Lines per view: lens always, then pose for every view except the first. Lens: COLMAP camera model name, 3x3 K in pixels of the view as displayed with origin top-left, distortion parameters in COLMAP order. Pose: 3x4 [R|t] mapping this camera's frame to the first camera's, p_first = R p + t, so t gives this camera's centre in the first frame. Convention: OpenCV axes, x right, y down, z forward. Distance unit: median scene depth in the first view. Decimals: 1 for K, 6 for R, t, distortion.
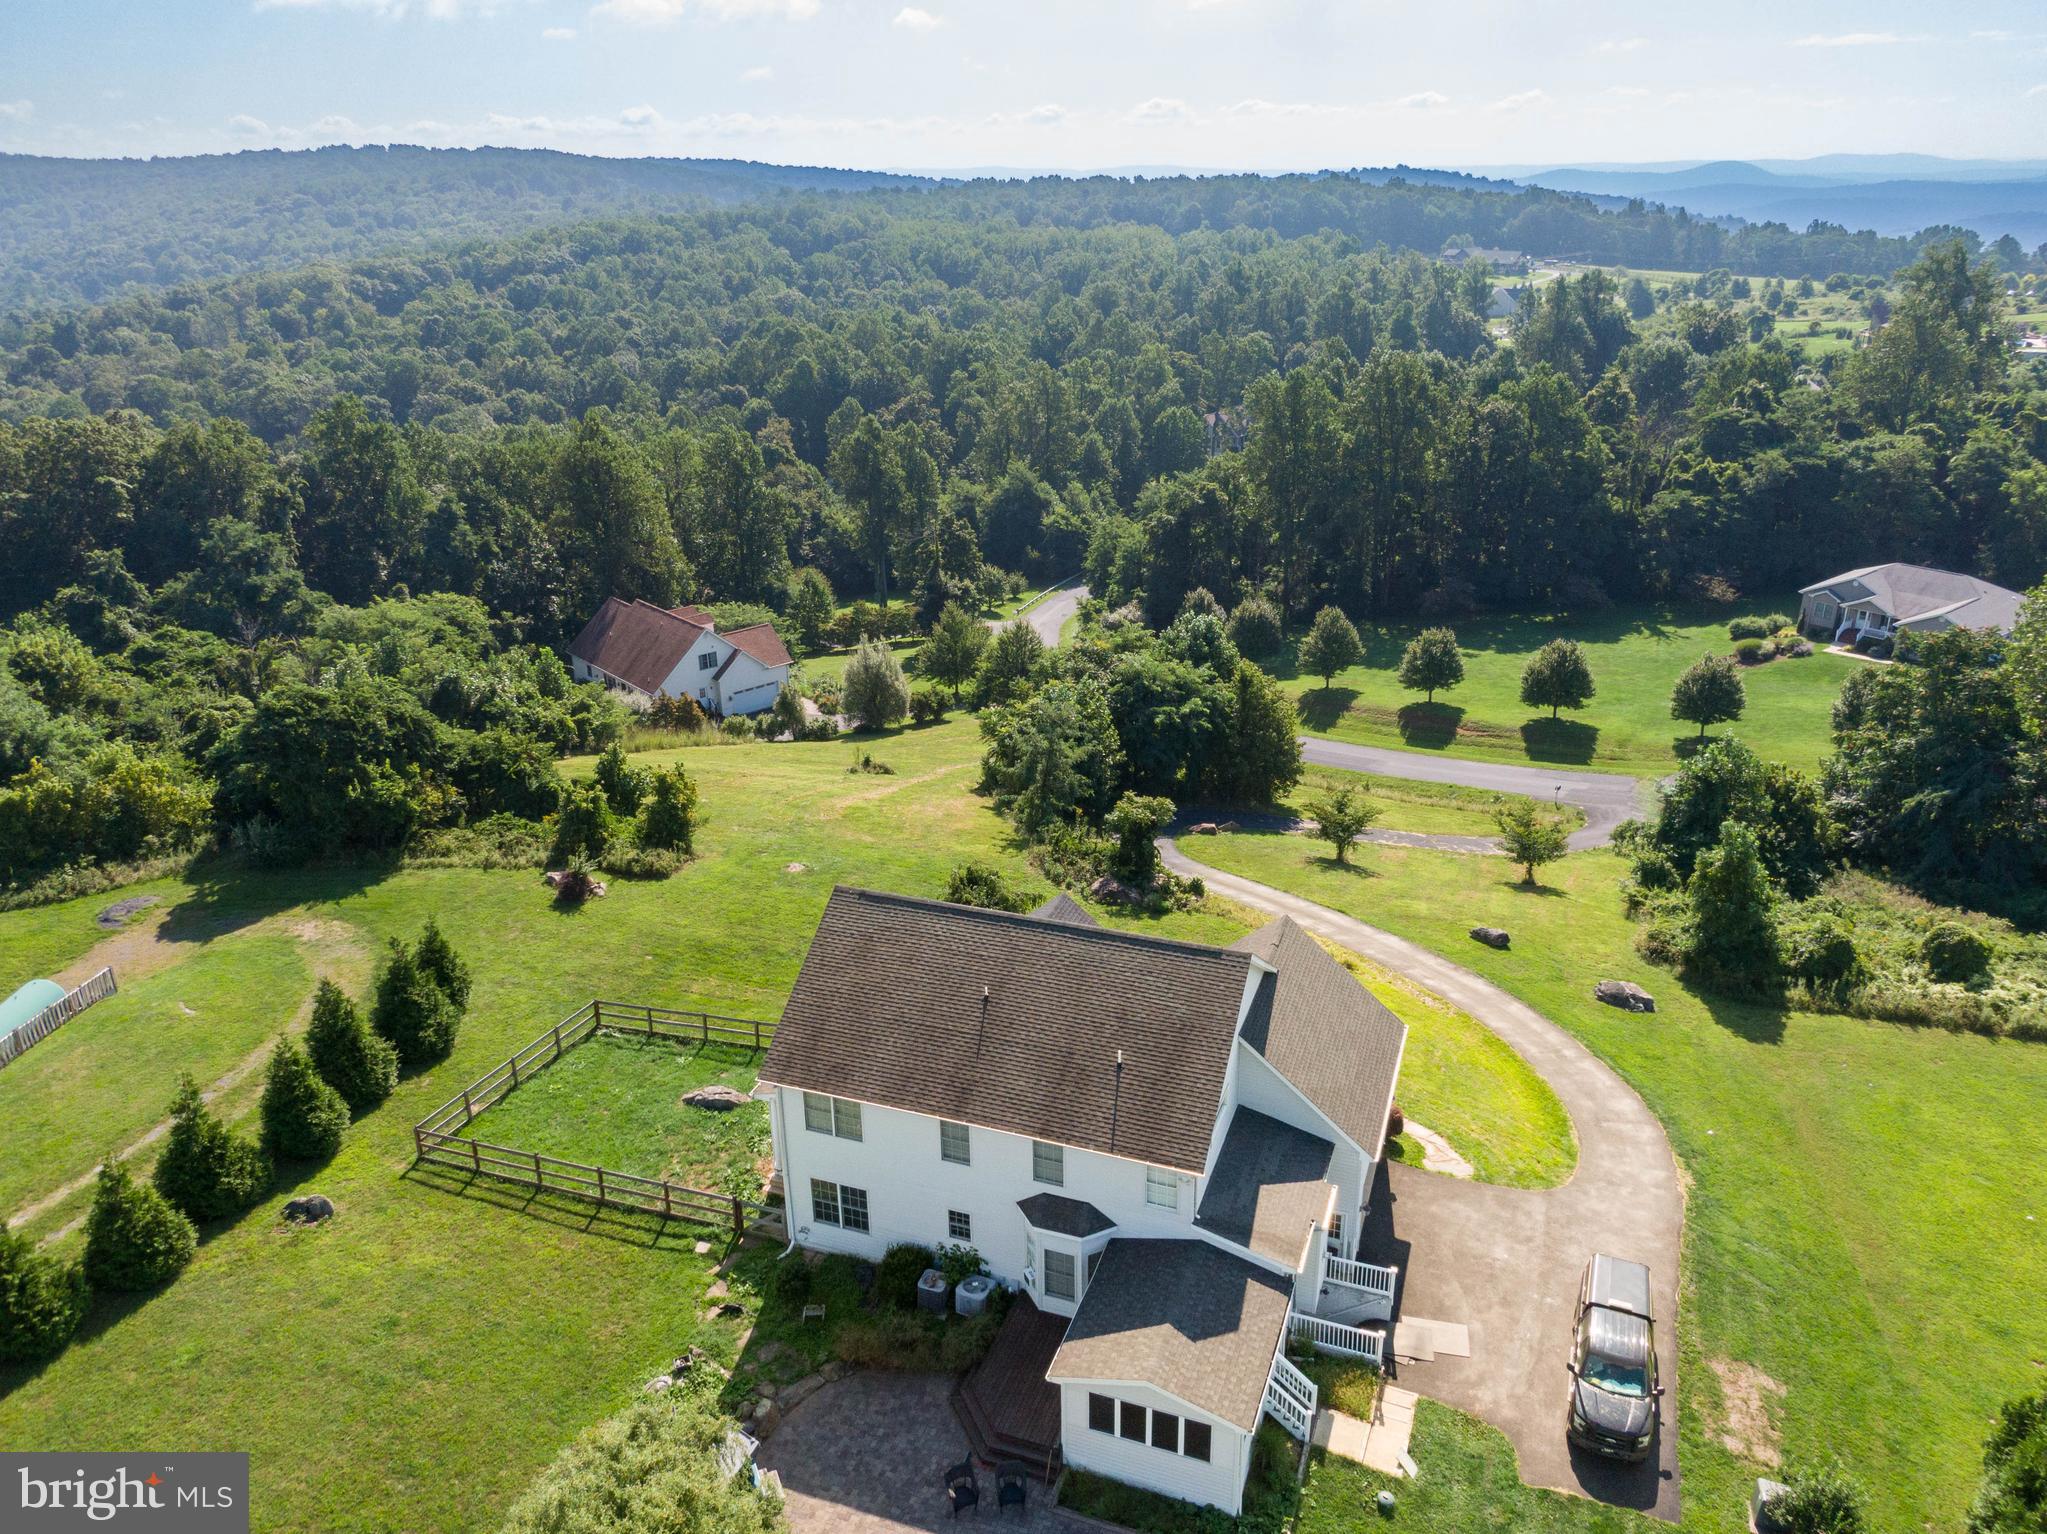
lens RADIAL K [[1477.1, 0, 1023.0], [0, 1477.1, 737.9], [0, 0, 1]] dist [0.055009, -0.095685]
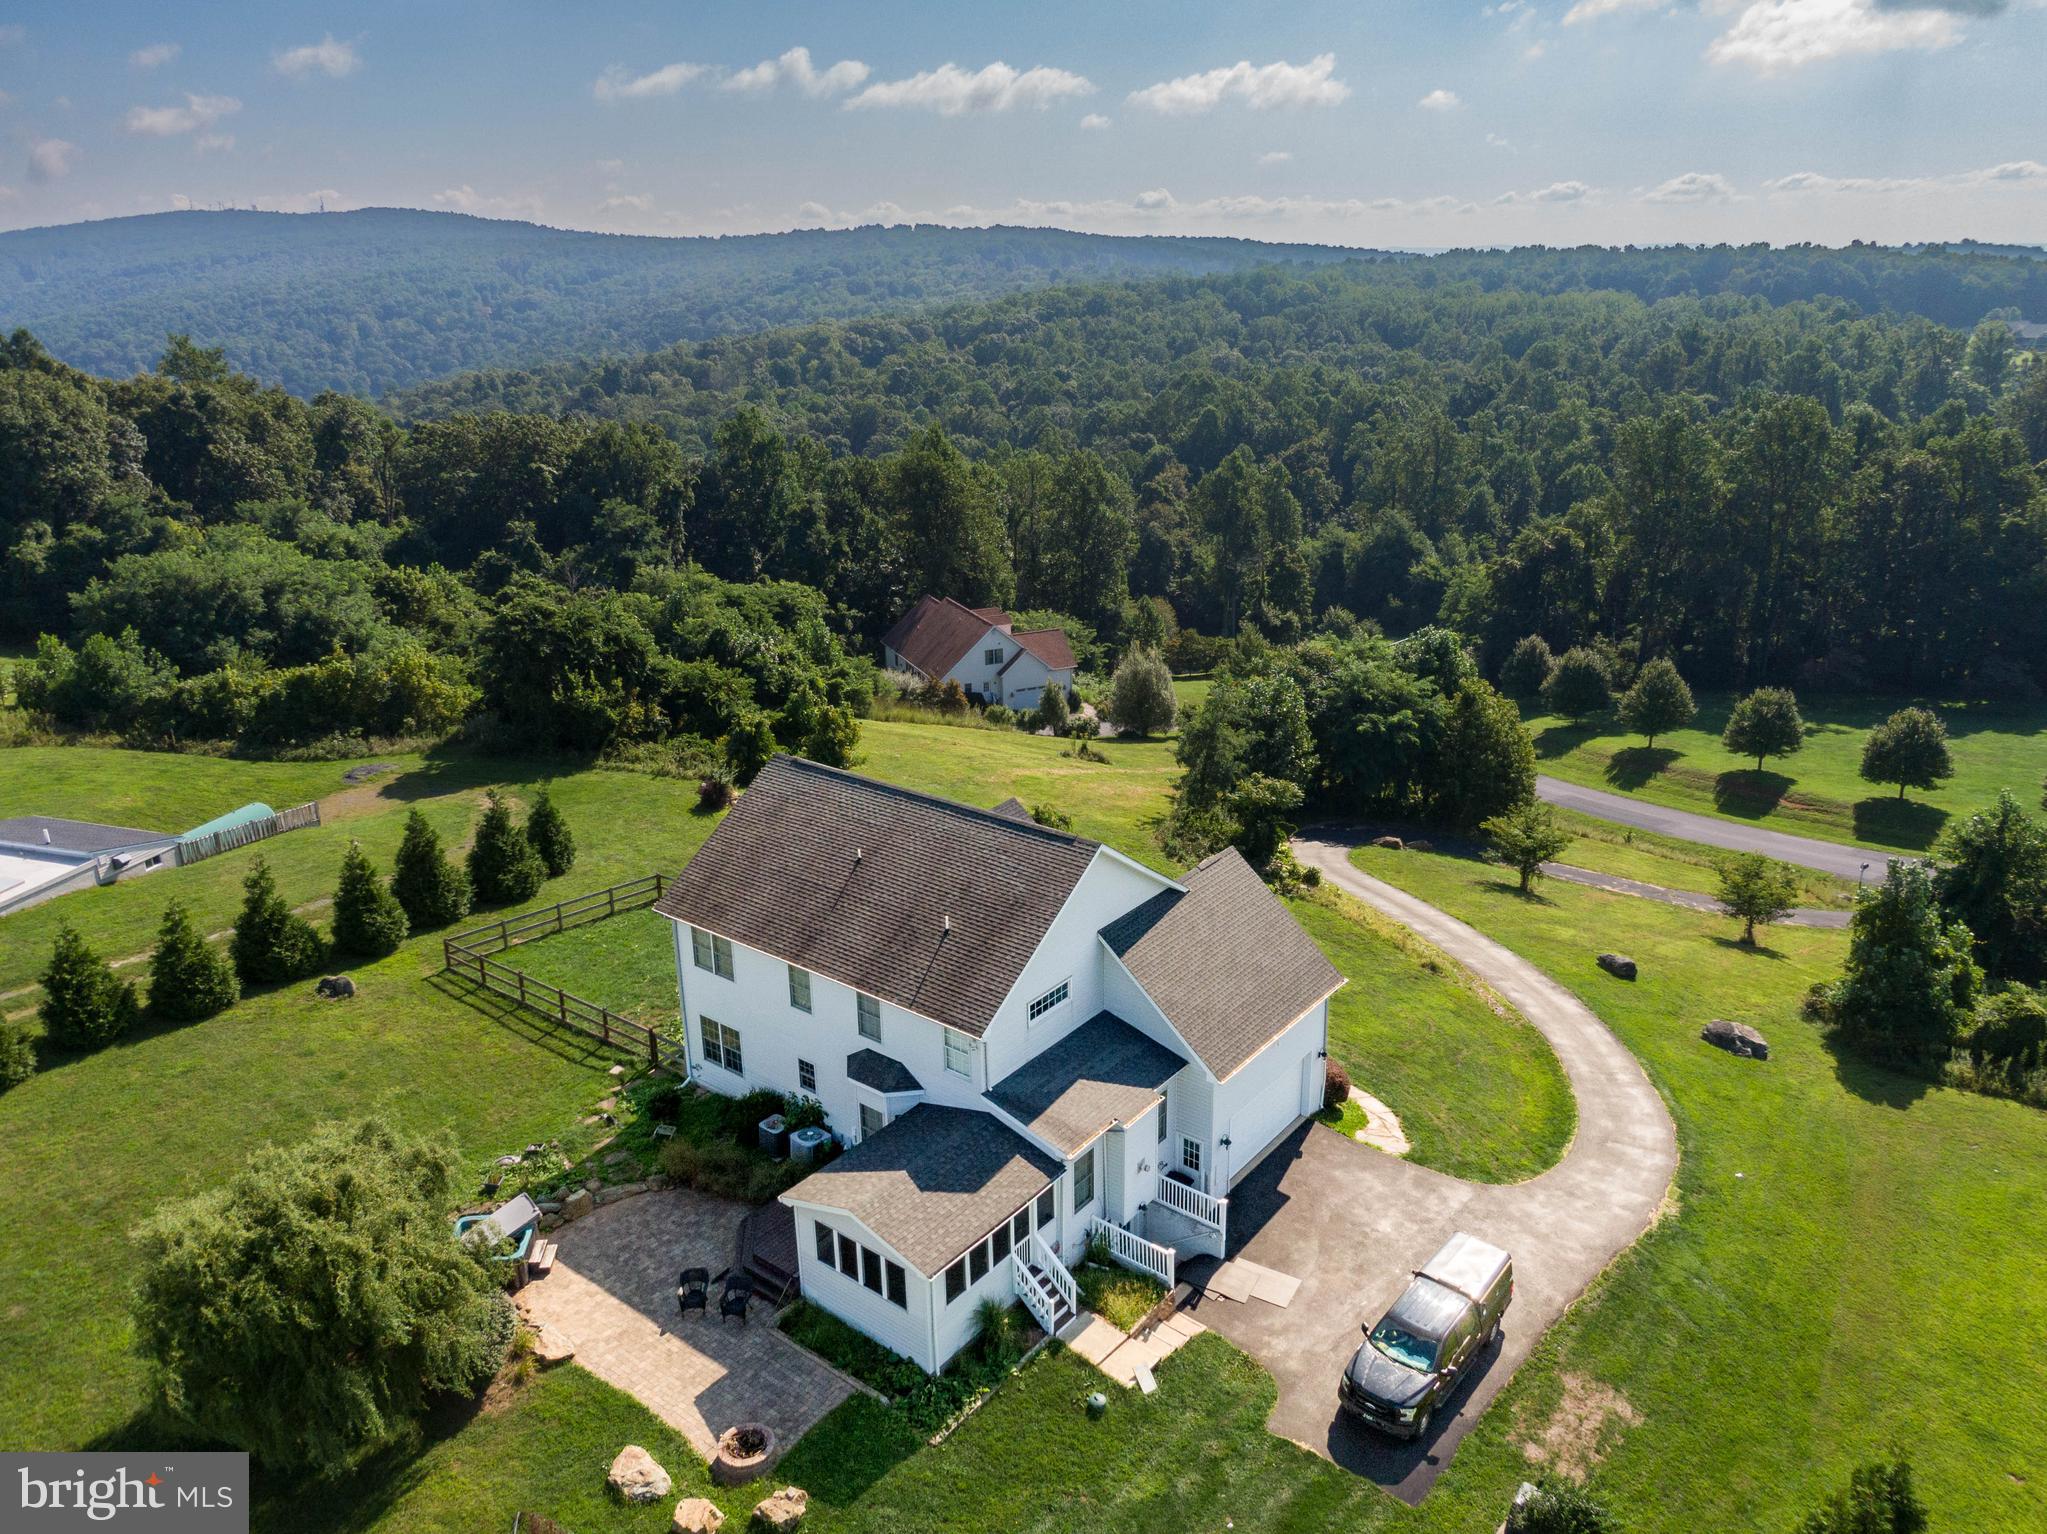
lens RADIAL K [[1477.1, 0, 1023.0], [0, 1477.1, 737.9], [0, 0, 1]] dist [0.055009, -0.095685]
pose [[0.949232, 0.097688, -0.299025, 0.127354], [-0.112324, 0.993153, -0.032114, 0.037116], [0.293841, 0.064072, 0.953705, 0.016137]]
